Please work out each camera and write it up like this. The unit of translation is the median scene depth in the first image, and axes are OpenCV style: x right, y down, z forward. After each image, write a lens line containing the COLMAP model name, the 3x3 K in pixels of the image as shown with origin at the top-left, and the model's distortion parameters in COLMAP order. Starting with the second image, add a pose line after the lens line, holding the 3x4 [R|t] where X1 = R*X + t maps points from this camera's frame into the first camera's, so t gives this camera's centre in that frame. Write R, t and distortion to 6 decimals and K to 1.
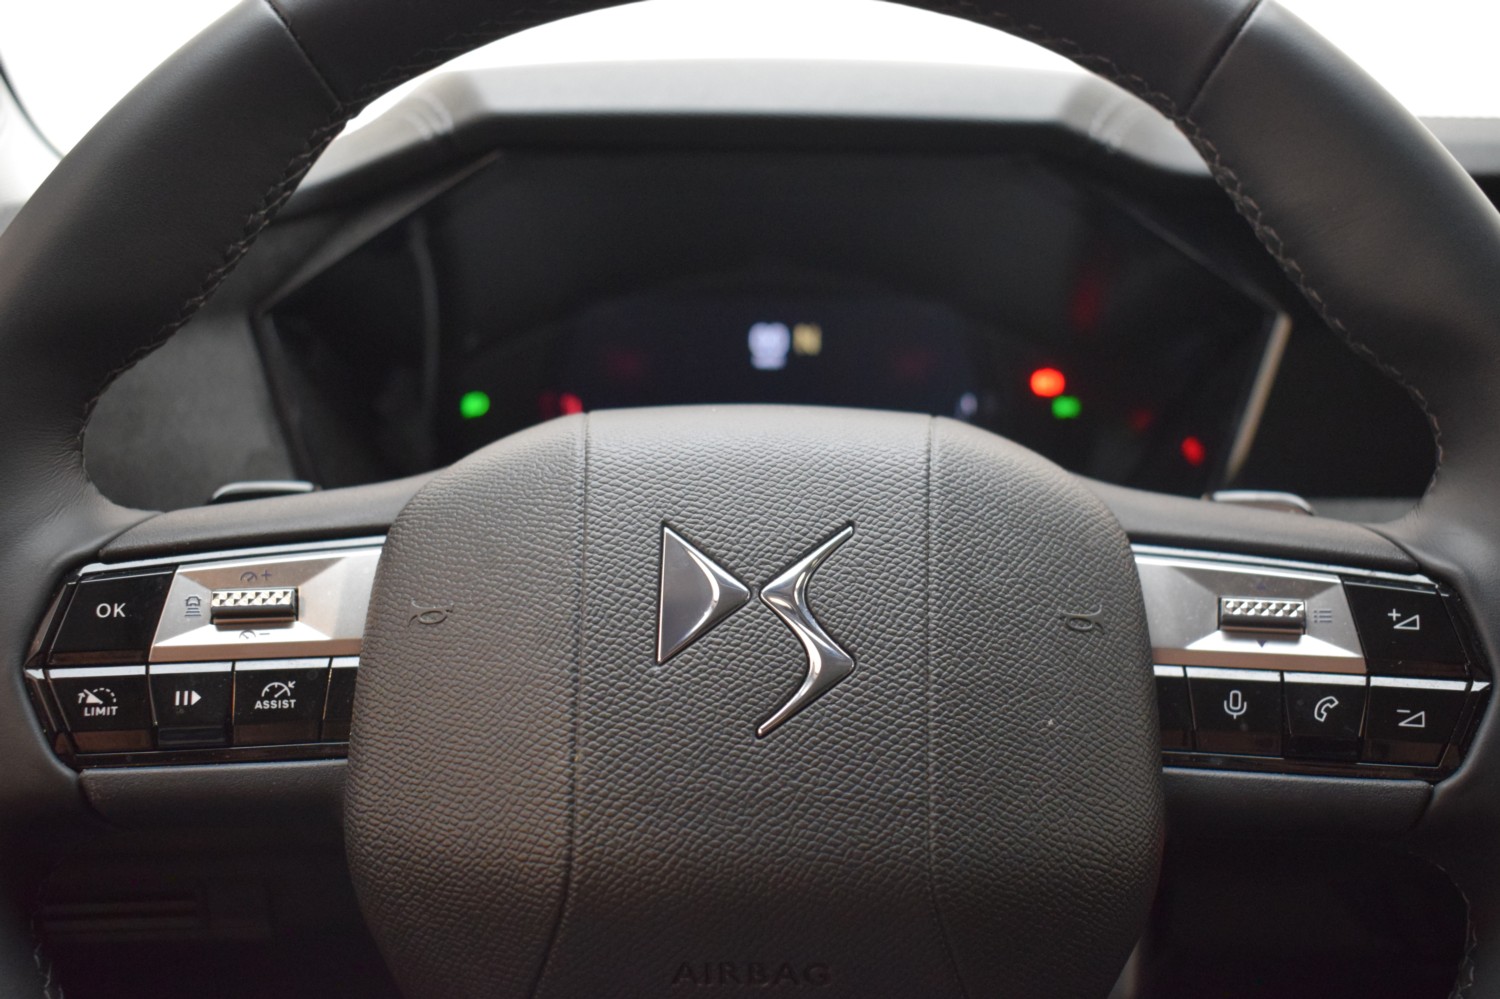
lens RADIAL K [[1559.6, 0, 759.9], [0, 1559.6, 492.5], [0, 0, 1]] dist [-0.078341, 0.000000]
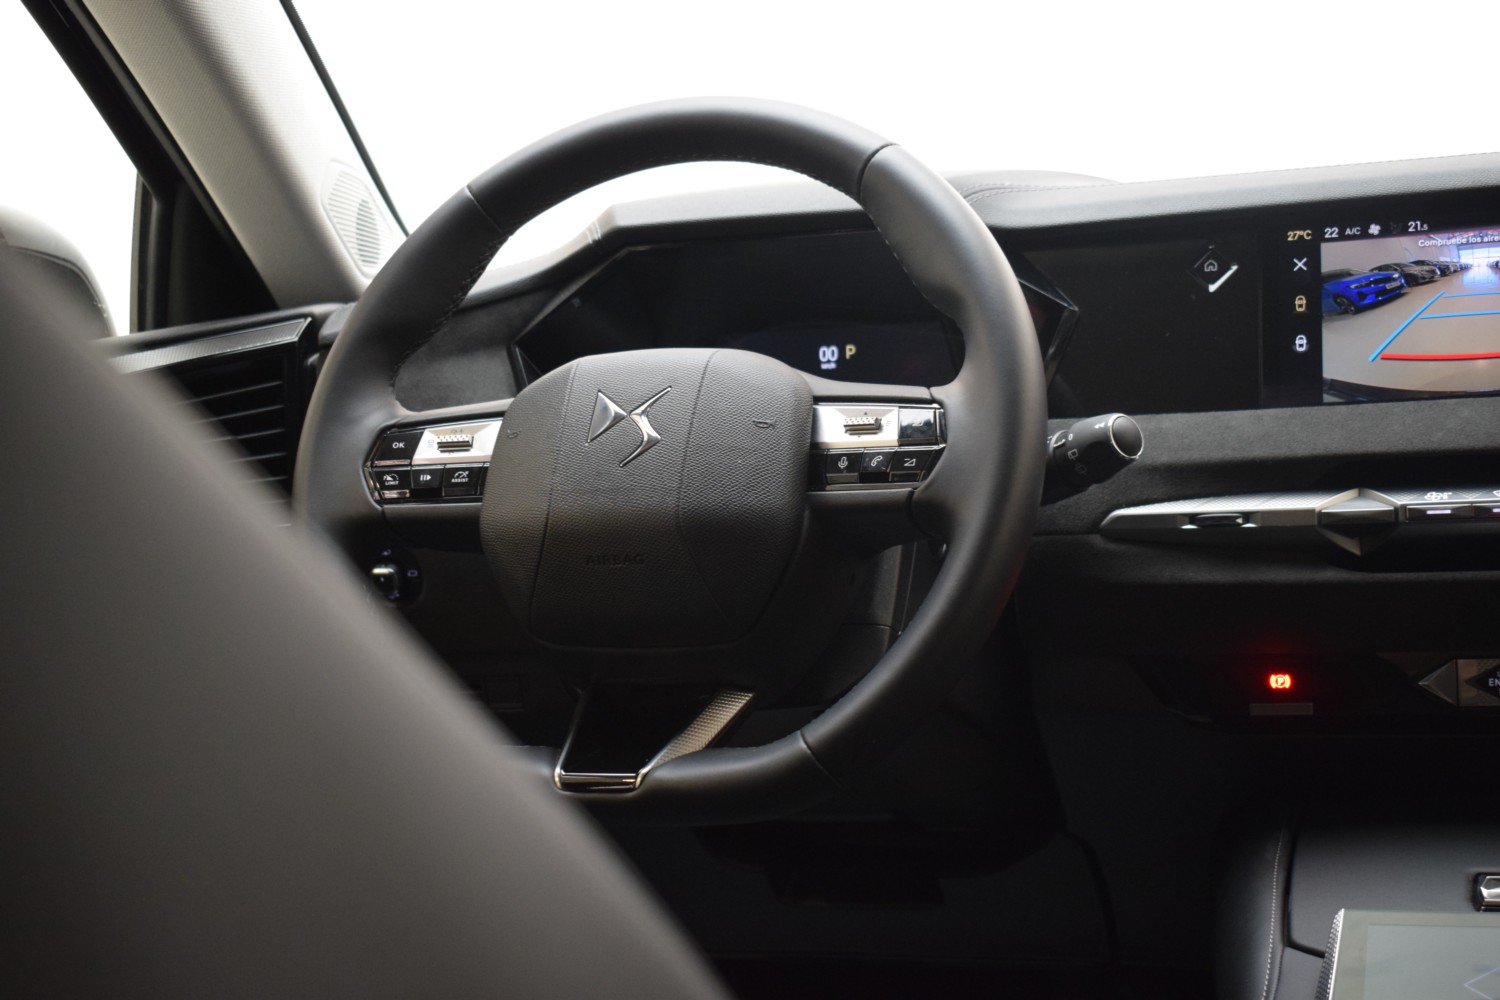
lens RADIAL K [[2180.4, 0, 749.6], [0, 2180.4, 495.5], [0, 0, 1]] dist [-0.047621, 0.000000]
pose [[0.939319, -0.037486, -0.340990, 1.251754], [0.000209, 0.994074, -0.108705, 0.526238], [0.343044, 0.102038, 0.933761, -1.983094]]
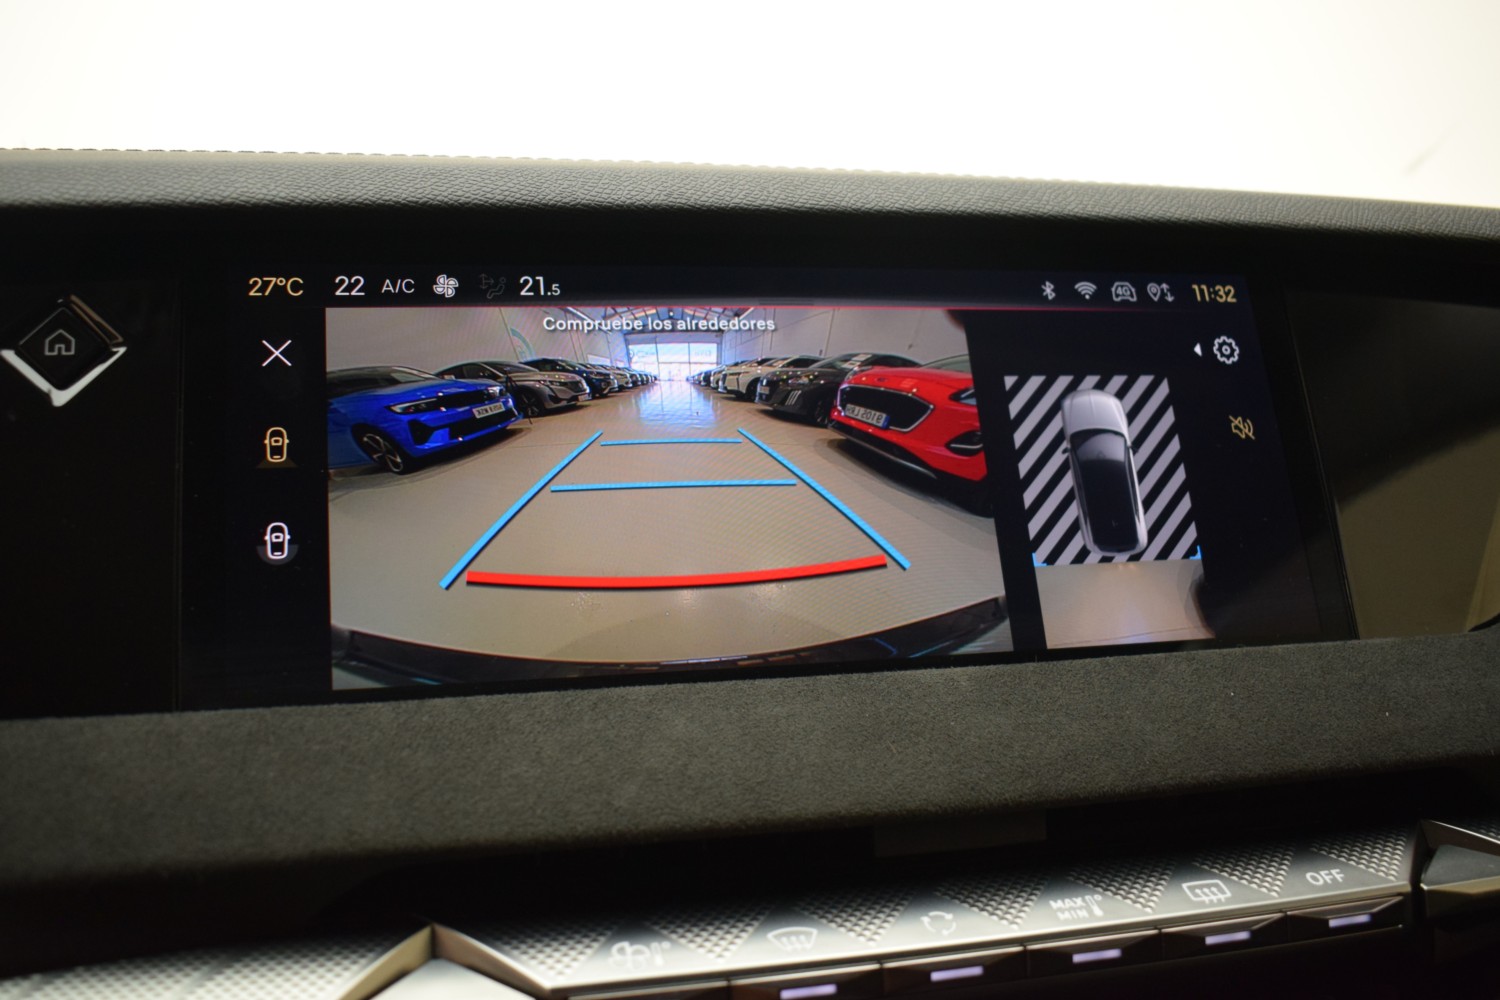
lens RADIAL K [[1369.8, 0, 682.1], [0, 1369.8, 507.9], [0, 0, 1]] dist [-0.094084, 0.000000]
pose [[0.975039, -0.028144, 0.220244, 0.965064], [0.056961, 0.990444, -0.125603, 0.007892], [-0.214604, 0.135013, 0.967324, 0.637497]]
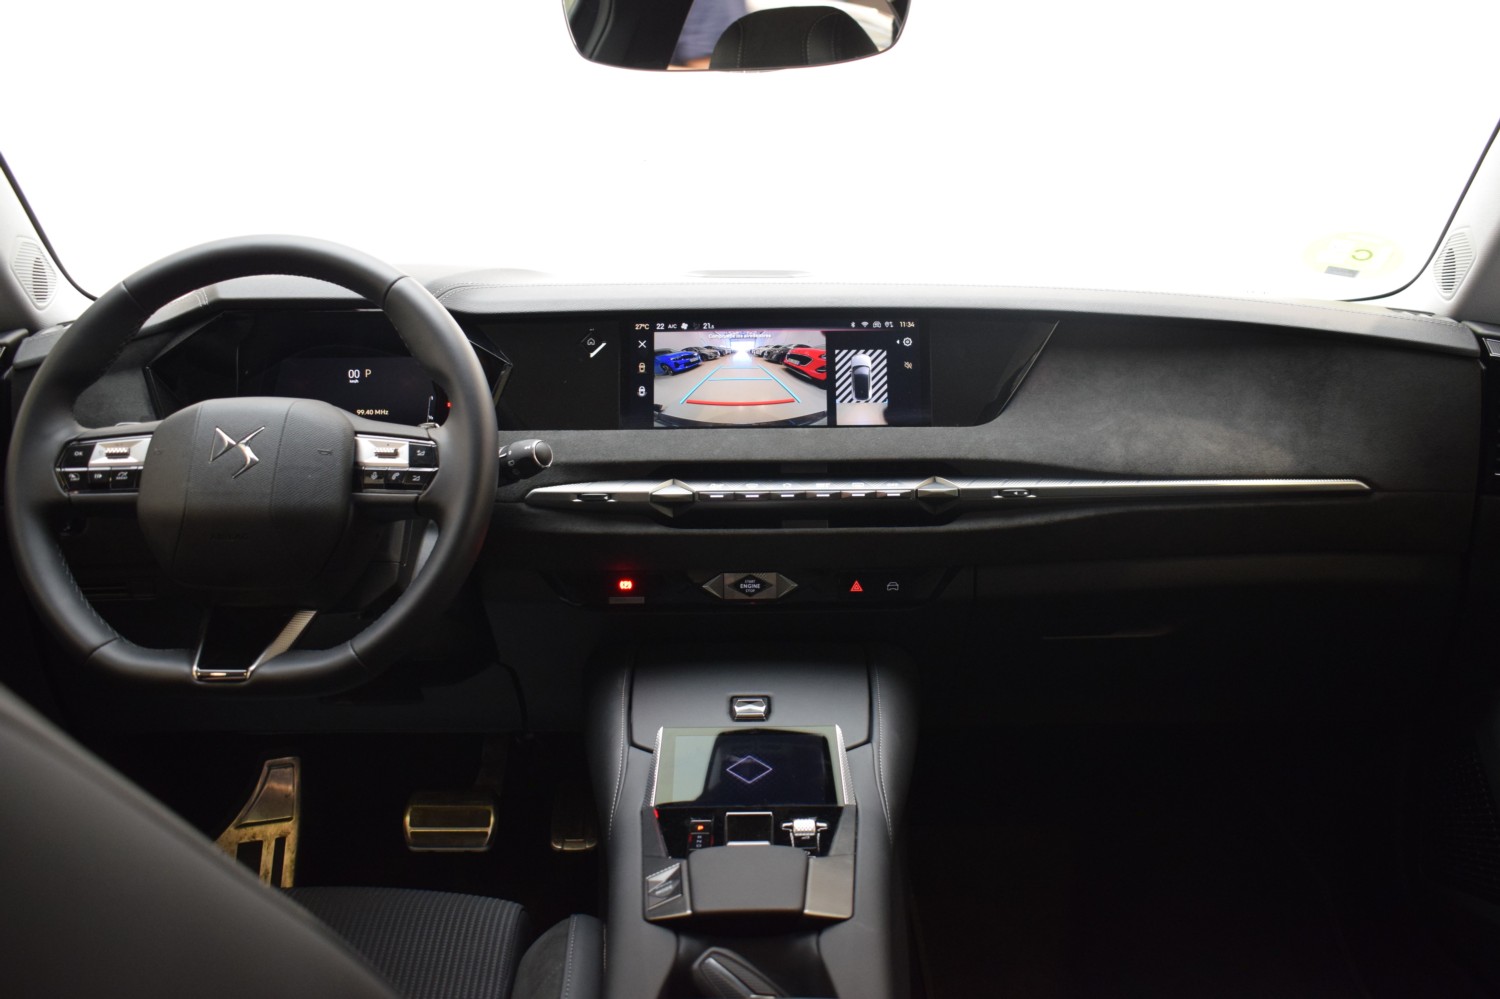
lens RADIAL K [[1369.8, 0, 773.2], [0, 1369.8, 465.2], [0, 0, 1]] dist [-0.094084, 0.000000]
pose [[0.999837, -0.008800, 0.015759, 1.205653], [0.009050, 0.999833, -0.015873, 0.171605], [-0.015616, 0.016013, 0.999750, -2.252437]]
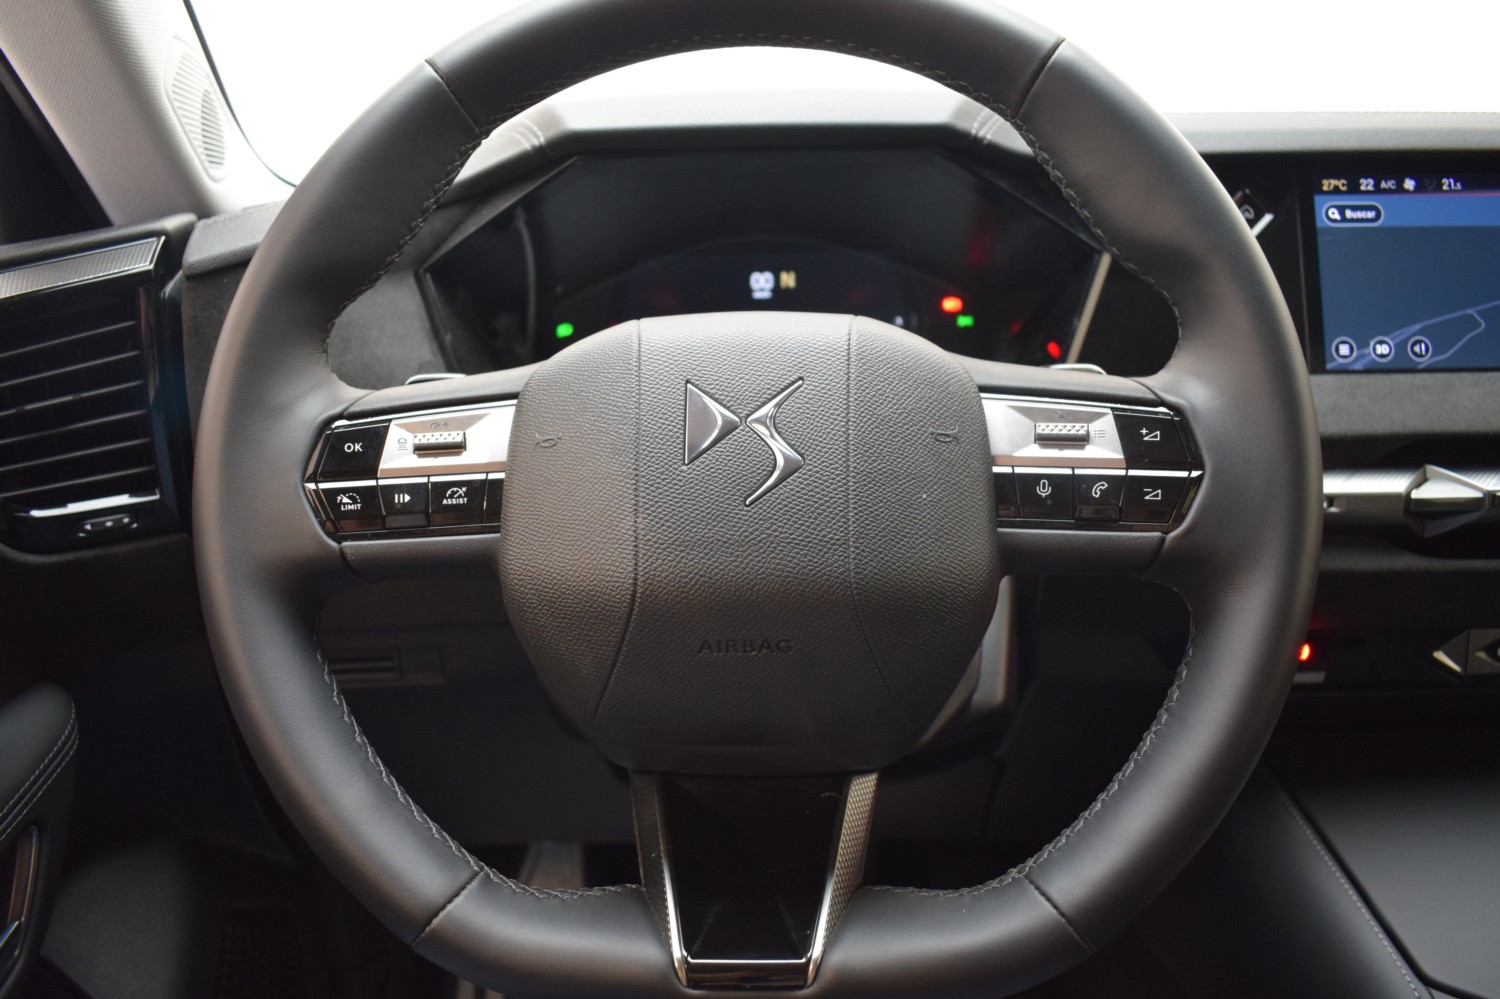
lens RADIAL K [[1191.4, 0, 722.3], [0, 1191.4, 521.1], [0, 0, 1]] dist [-0.098674, 0.012894]
pose [[0.998713, -0.020675, -0.046313, 0.028784], [0.024588, 0.996027, 0.085590, 0.057030], [0.044359, -0.086618, 0.995253, -0.246193]]
